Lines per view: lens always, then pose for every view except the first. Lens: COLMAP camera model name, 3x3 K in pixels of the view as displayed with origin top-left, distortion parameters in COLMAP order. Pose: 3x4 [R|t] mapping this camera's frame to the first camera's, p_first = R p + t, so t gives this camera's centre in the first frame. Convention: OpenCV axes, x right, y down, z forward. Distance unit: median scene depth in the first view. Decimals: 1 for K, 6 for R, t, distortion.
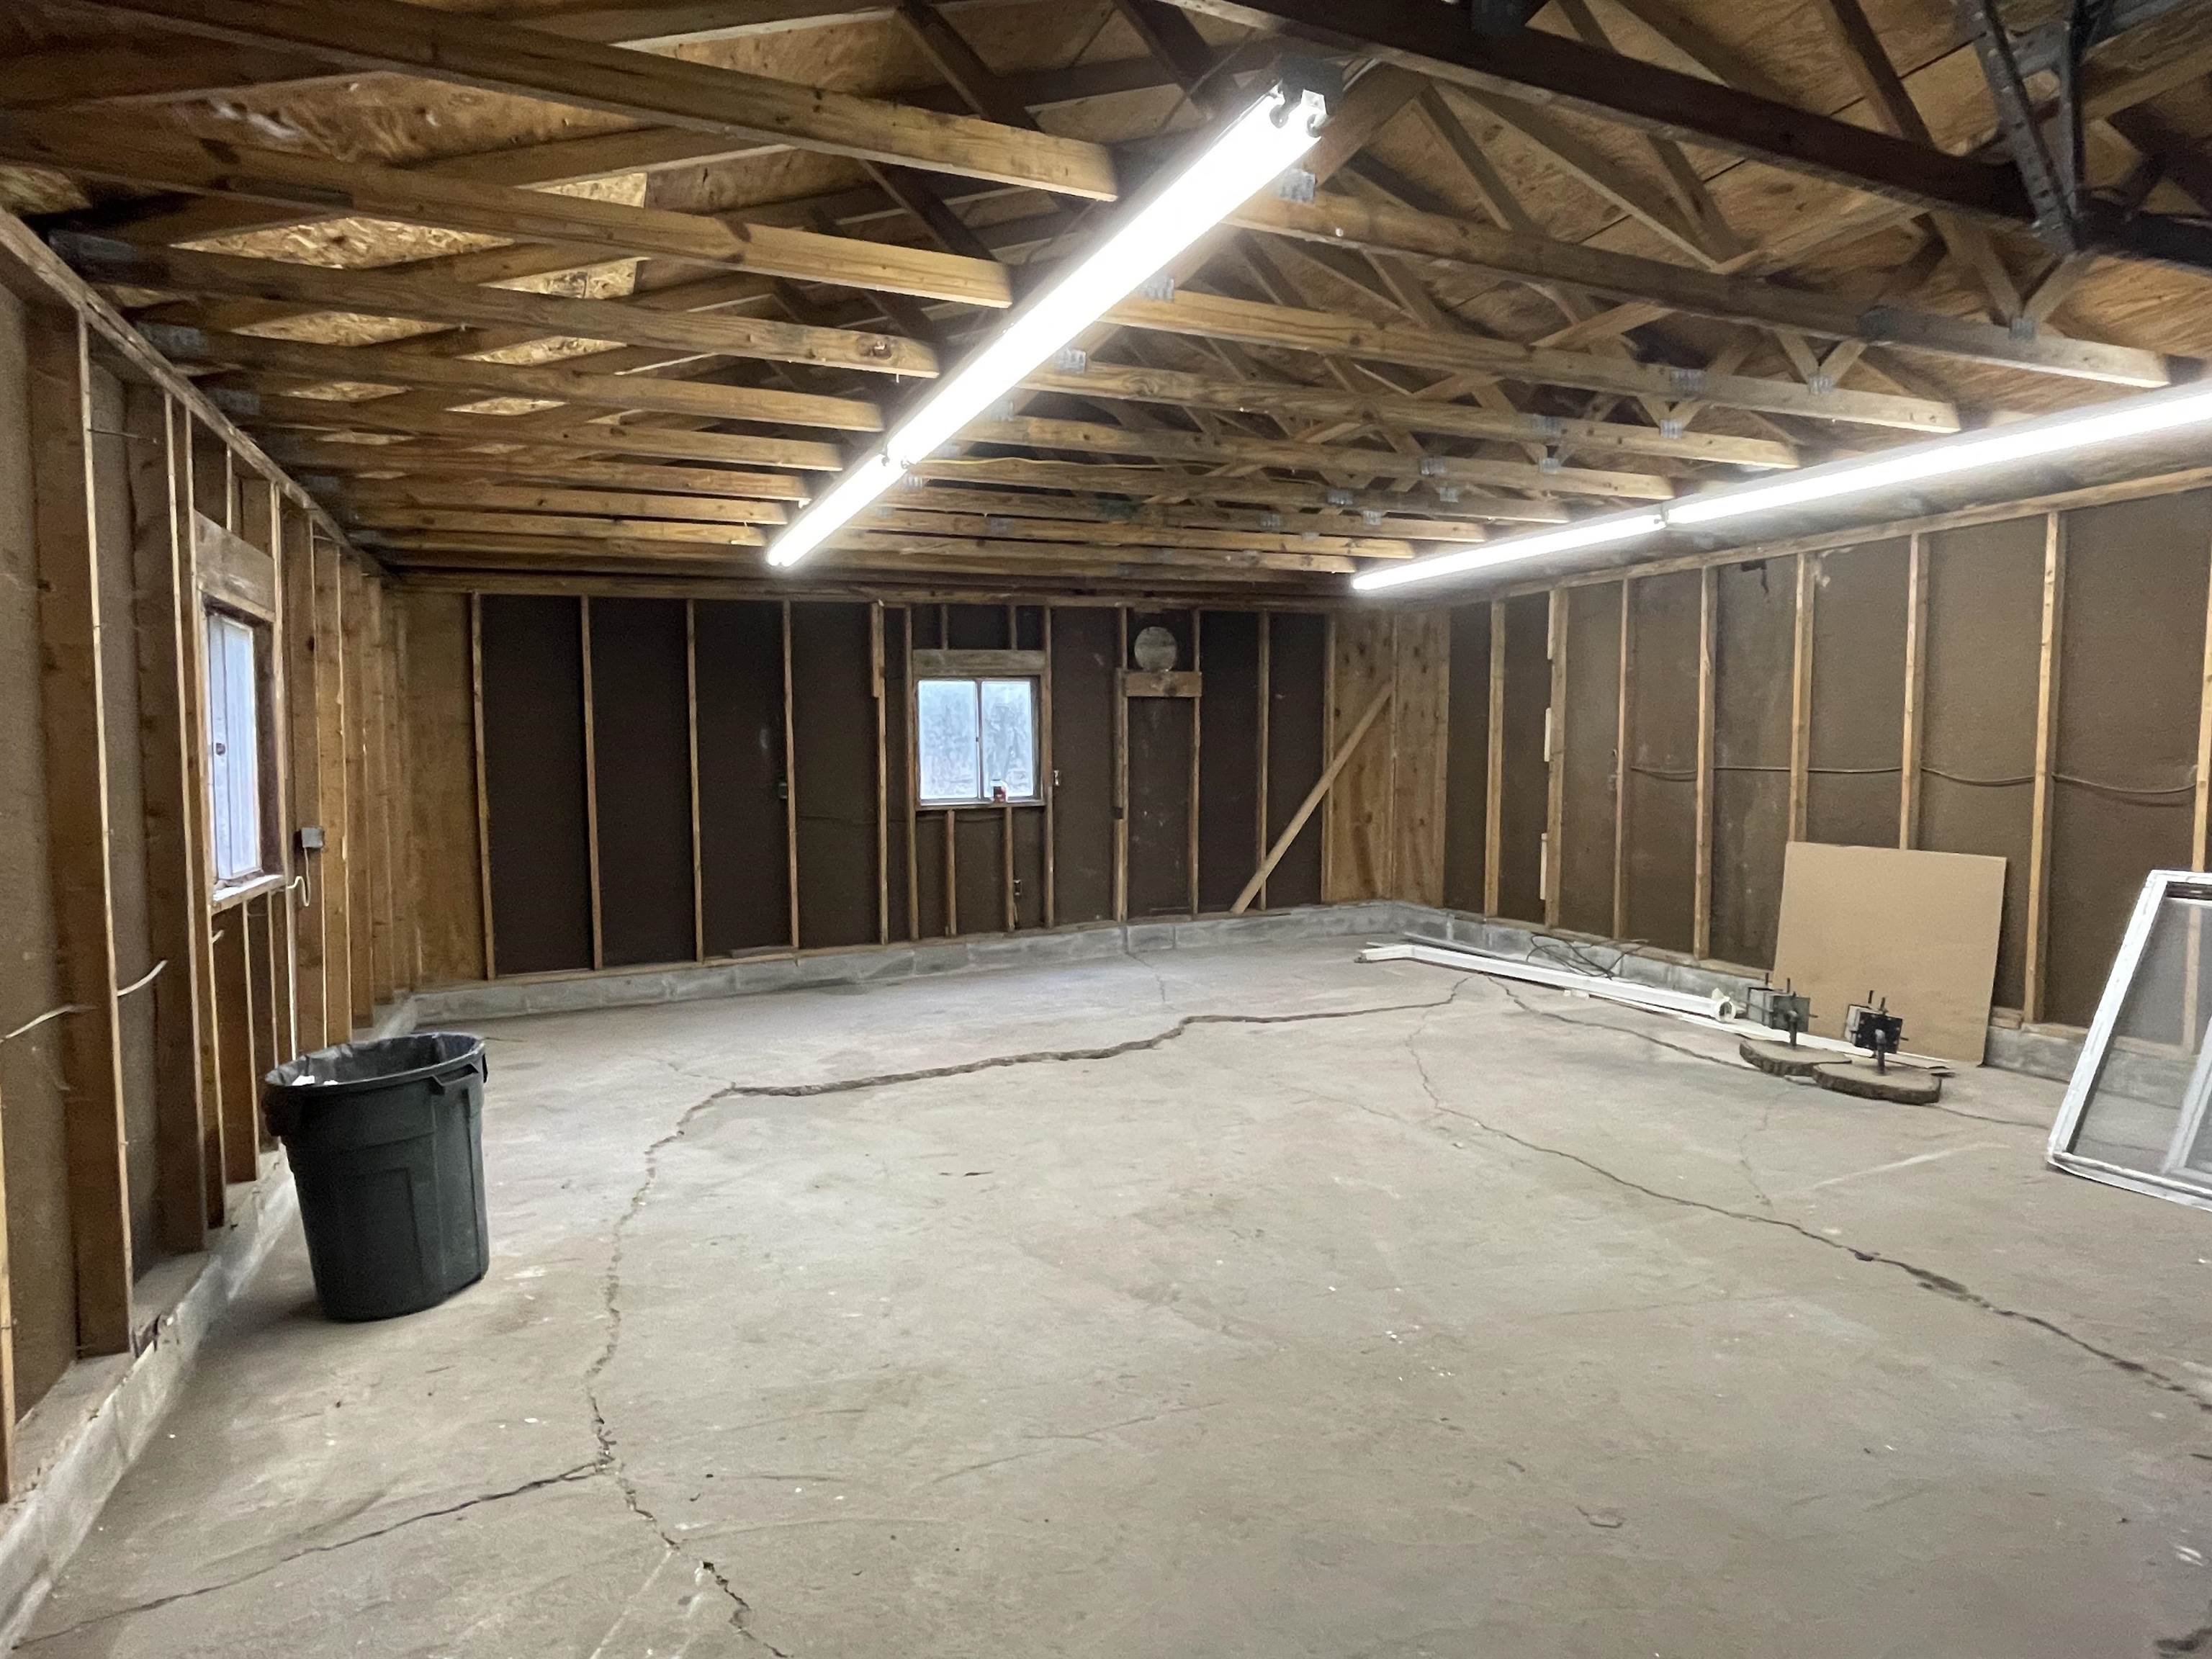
lens RADIAL K [[1196.4, 0, 1104.2], [0, 1196.4, 819.5], [0, 0, 1]] dist [-0.007593, -0.001137]
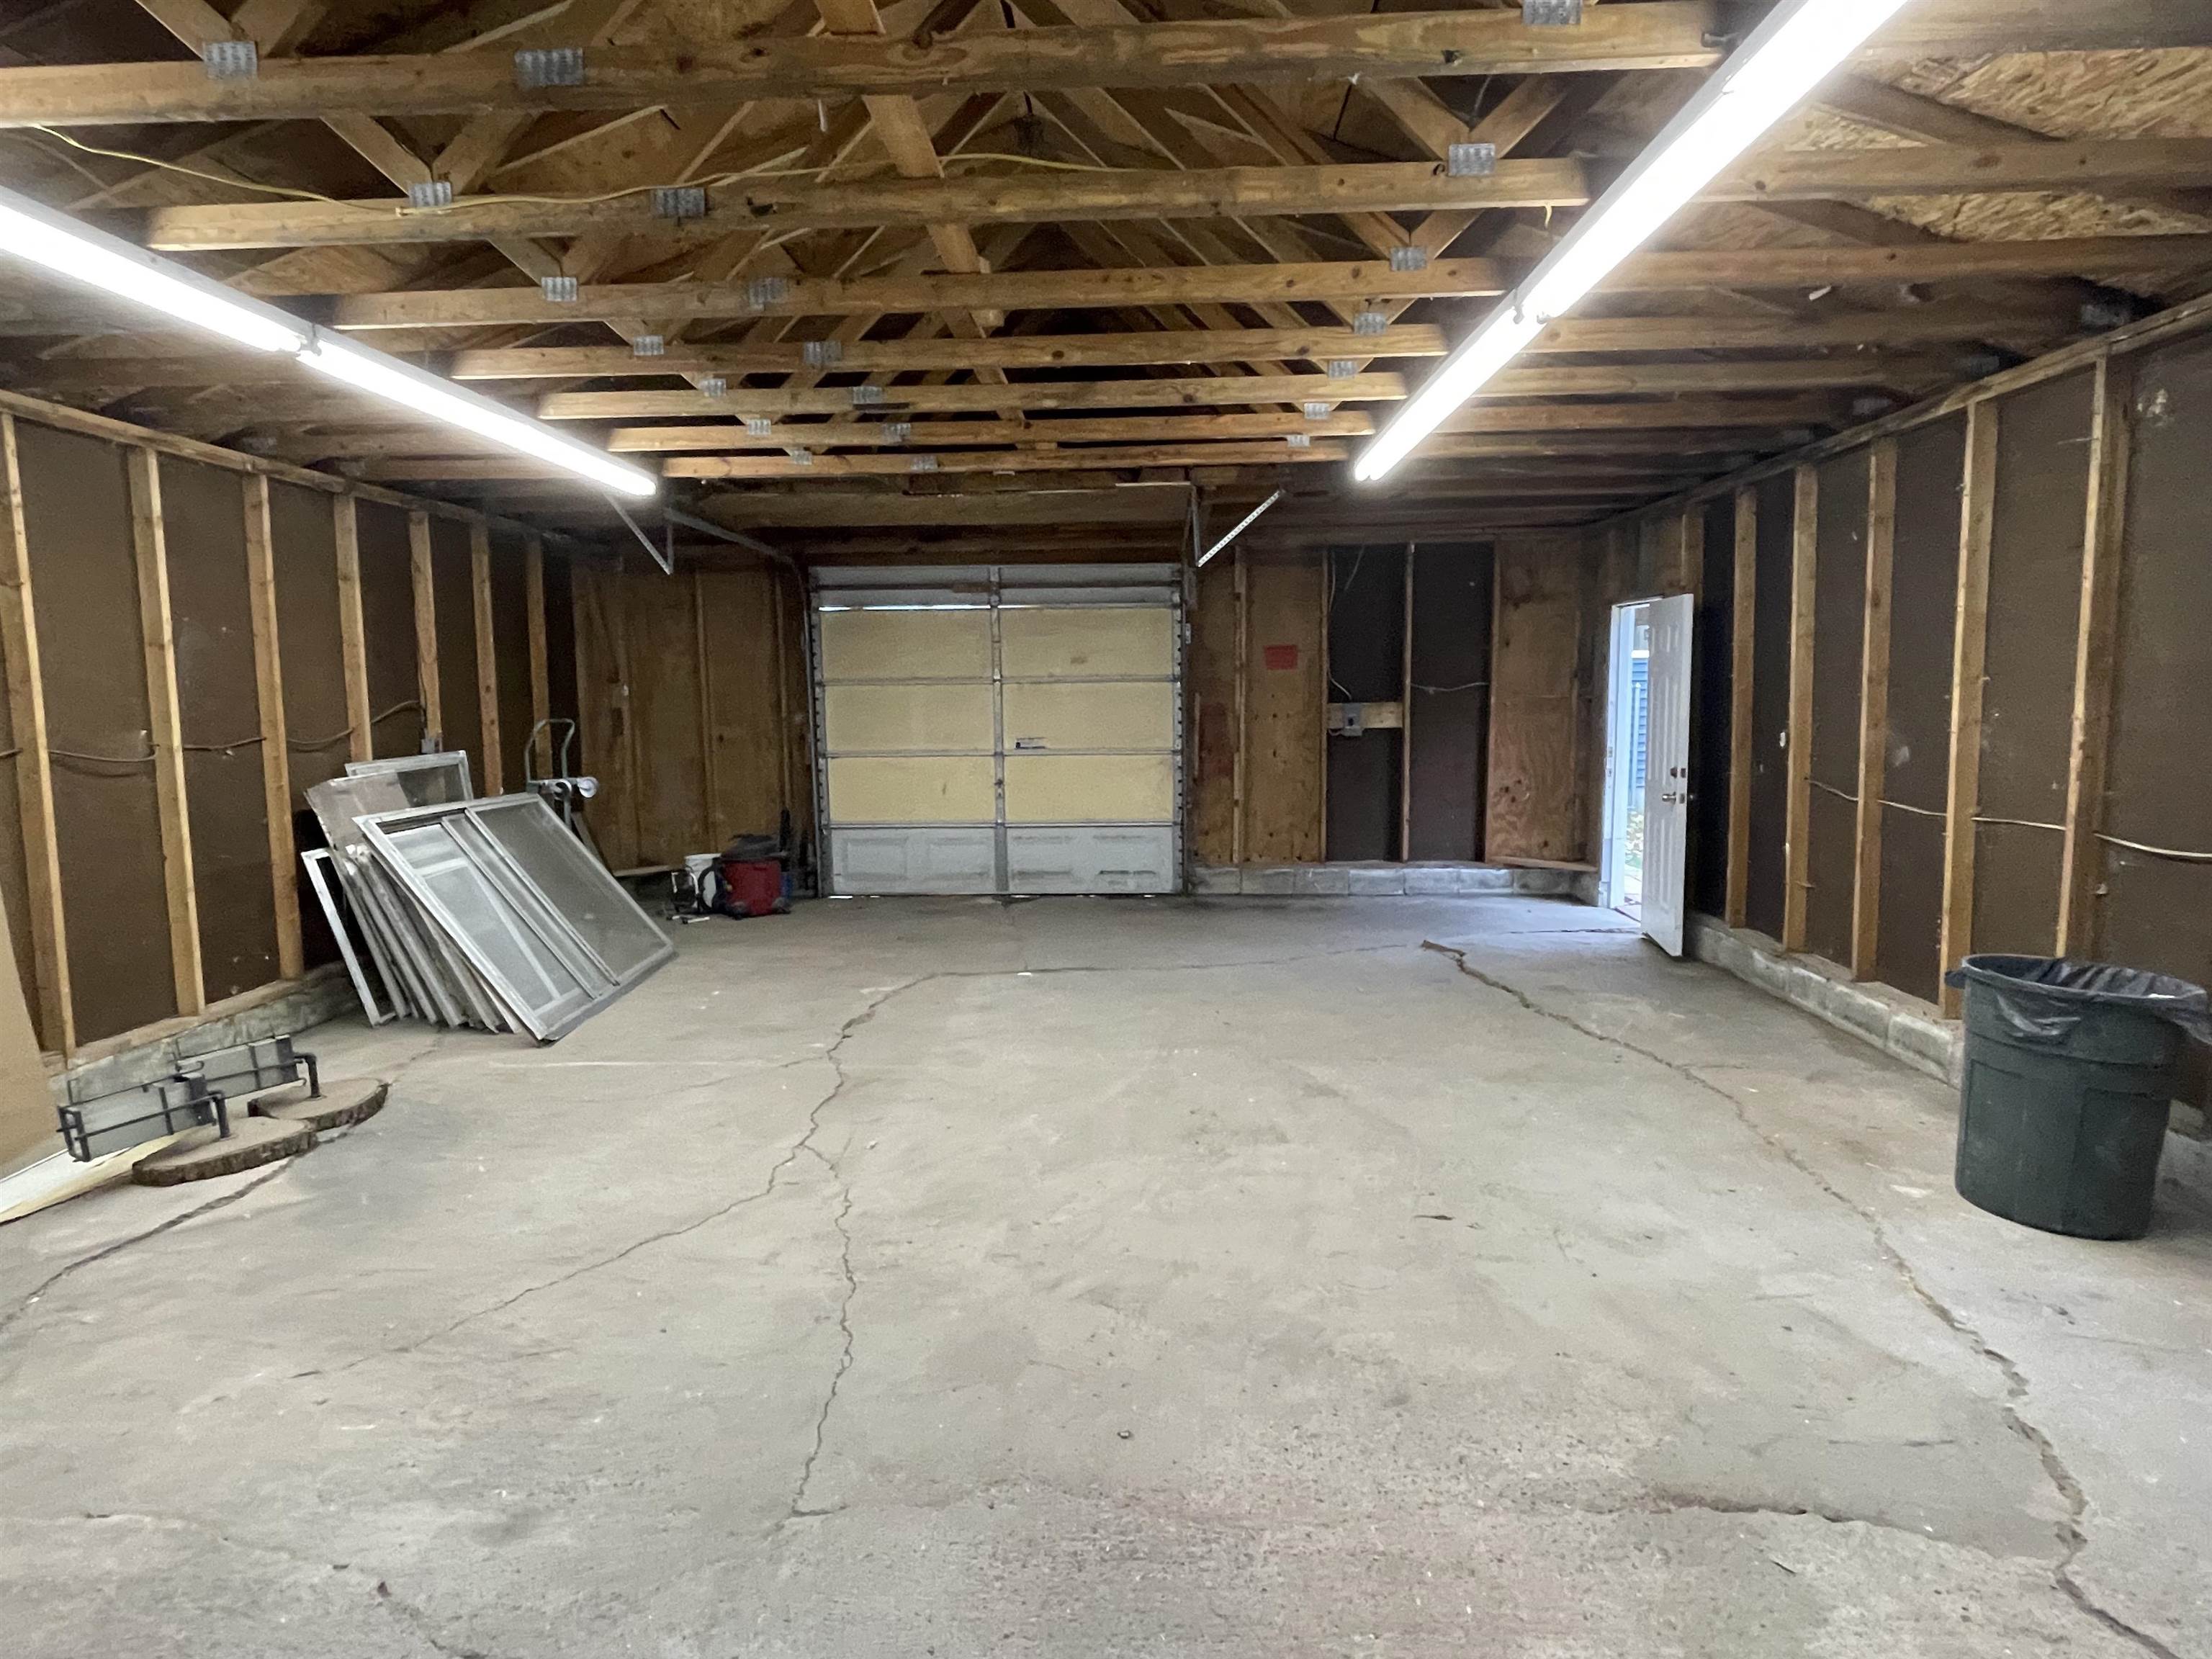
lens RADIAL K [[1196.4, 0, 1102.4], [0, 1196.4, 820.6], [0, 0, 1]] dist [-0.007593, -0.001137]
pose [[-0.898839, -0.023887, 0.437628, -0.254036], [0.051800, 0.985725, 0.160196, -0.102940], [-0.435207, 0.166659, -0.884771, 1.795651]]
